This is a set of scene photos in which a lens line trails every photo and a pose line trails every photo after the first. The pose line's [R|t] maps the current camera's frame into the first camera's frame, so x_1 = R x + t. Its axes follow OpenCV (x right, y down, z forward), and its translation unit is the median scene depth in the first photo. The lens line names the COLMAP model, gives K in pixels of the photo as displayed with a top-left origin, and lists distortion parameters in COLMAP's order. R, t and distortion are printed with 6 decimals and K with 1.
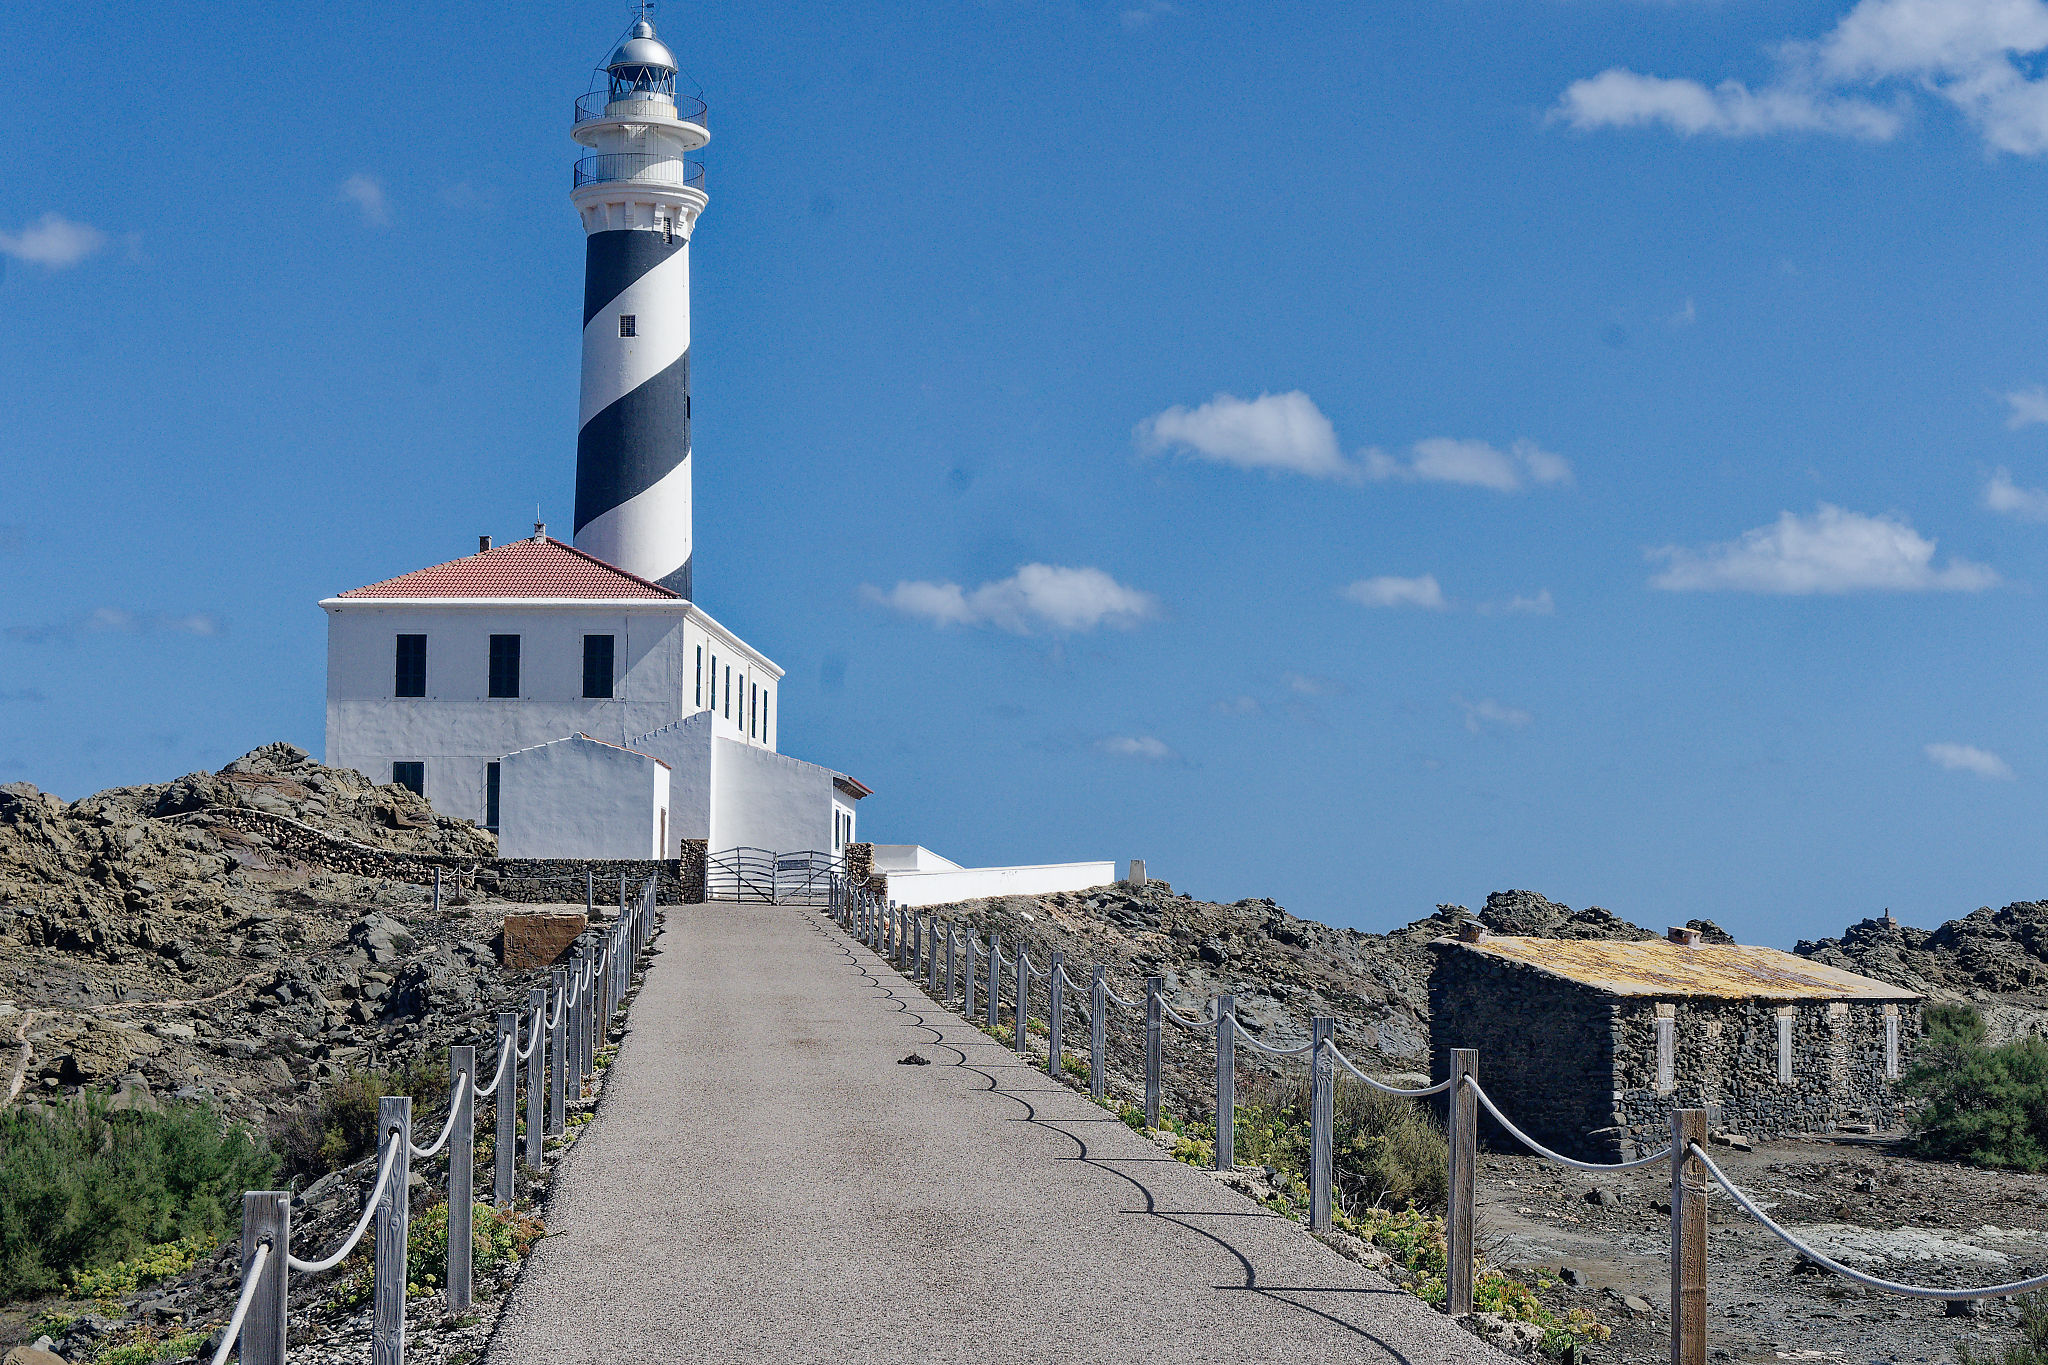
lens RADIAL K [[3504.9, 0, 1016.9], [0, 3504.9, 668.4], [0, 0, 1]] dist [0.017427, 0.000000]
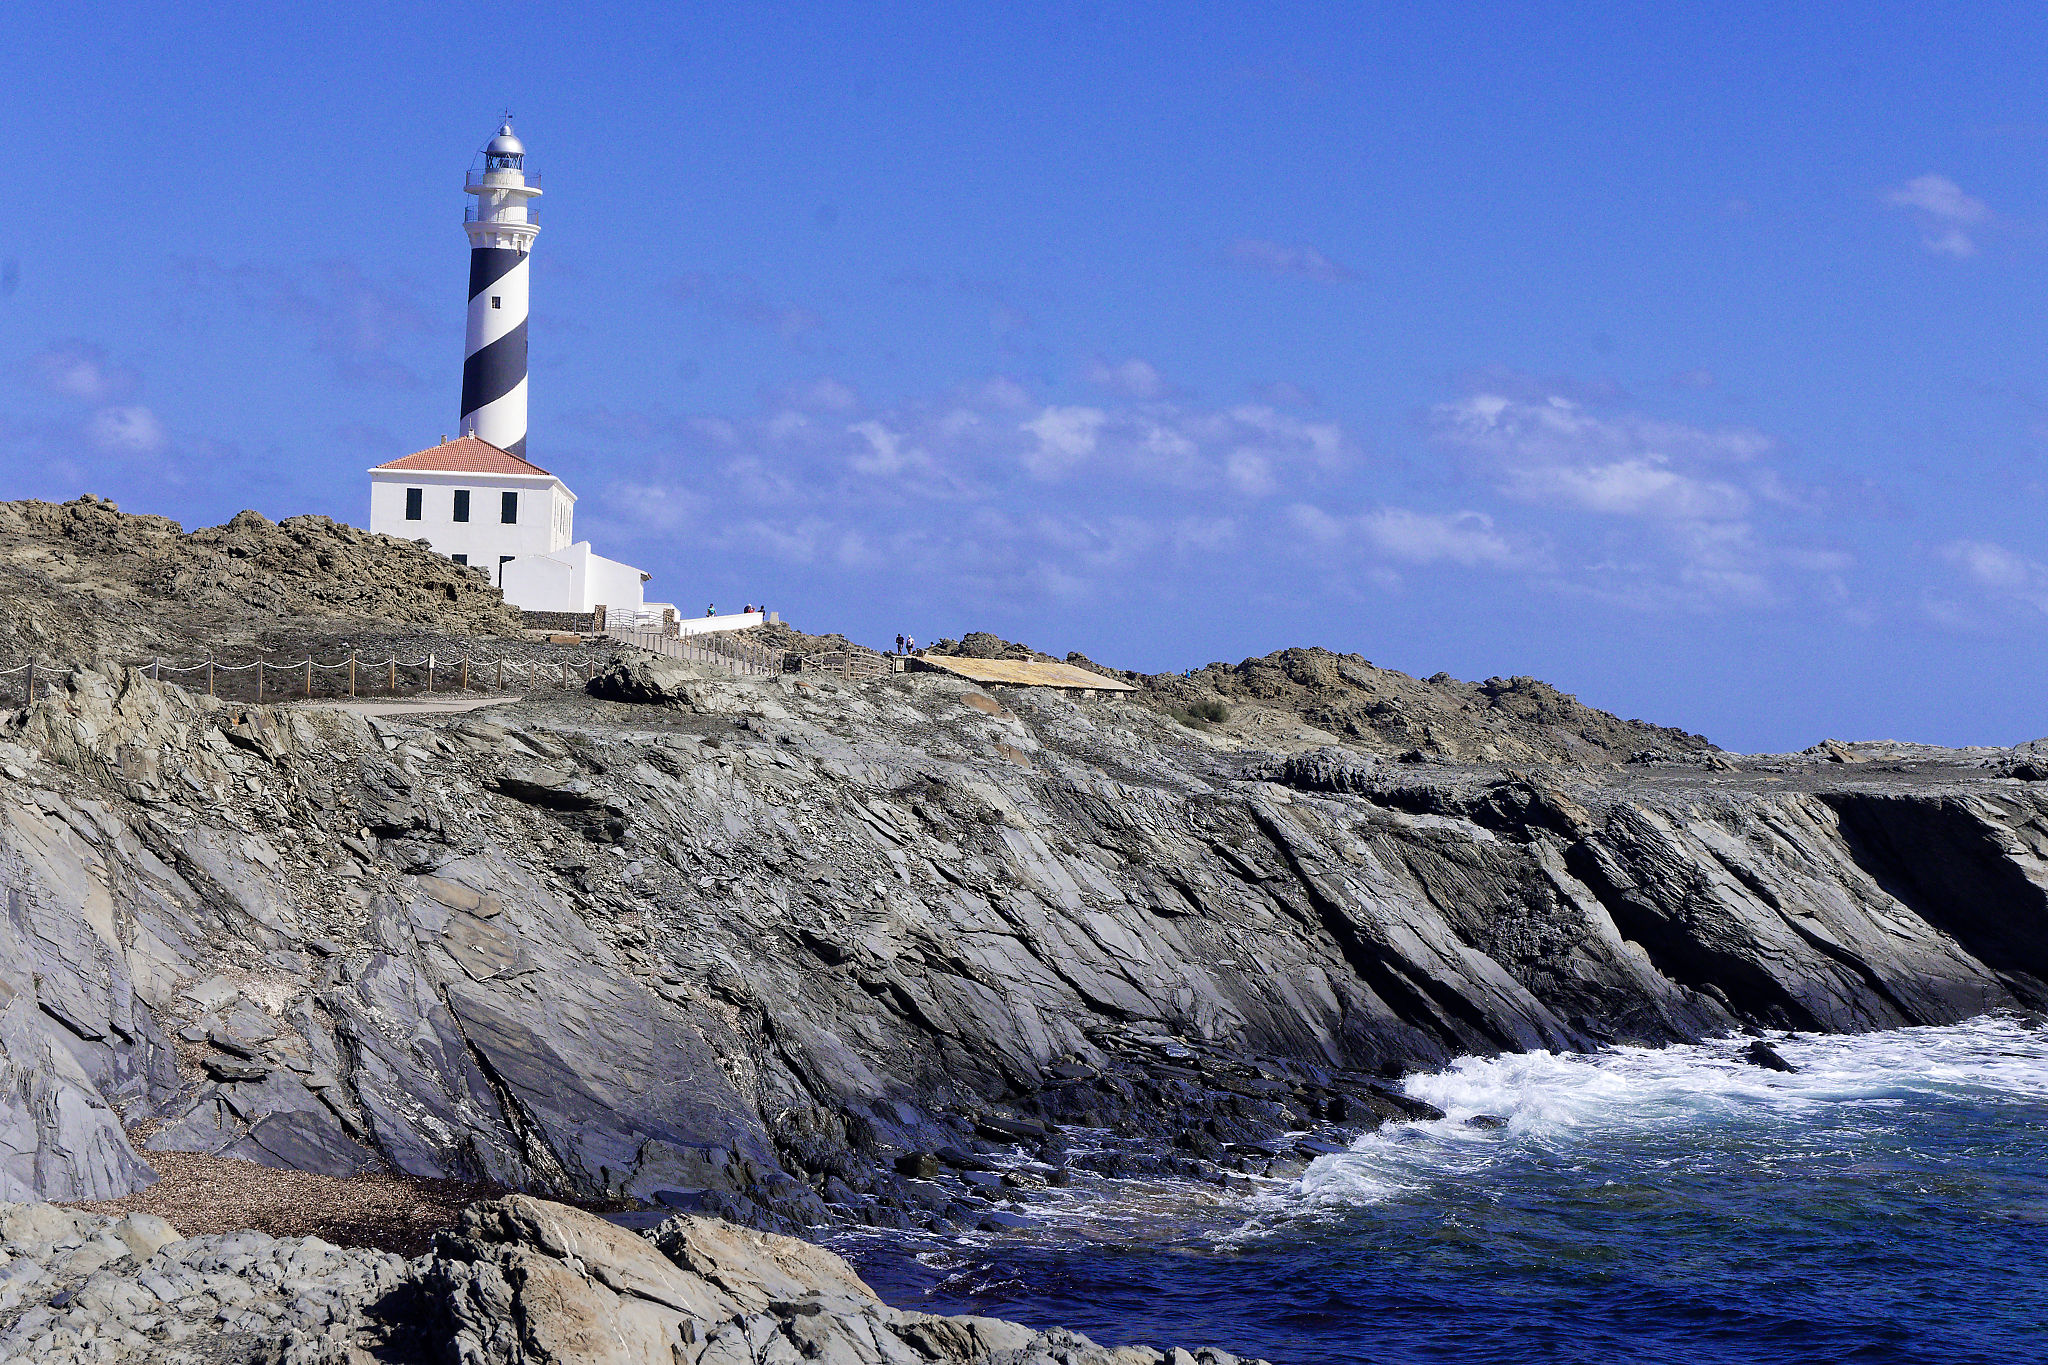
lens RADIAL K [[4642.5, 0, 1026.6], [0, 4642.5, 688.1], [0, 0, 1]] dist [-0.034566, 0.000000]
pose [[0.999143, 0.026230, -0.032011, 0.237265], [-0.023880, 0.997140, 0.071699, -0.077624], [0.033800, -0.070873, 0.996913, -1.333554]]
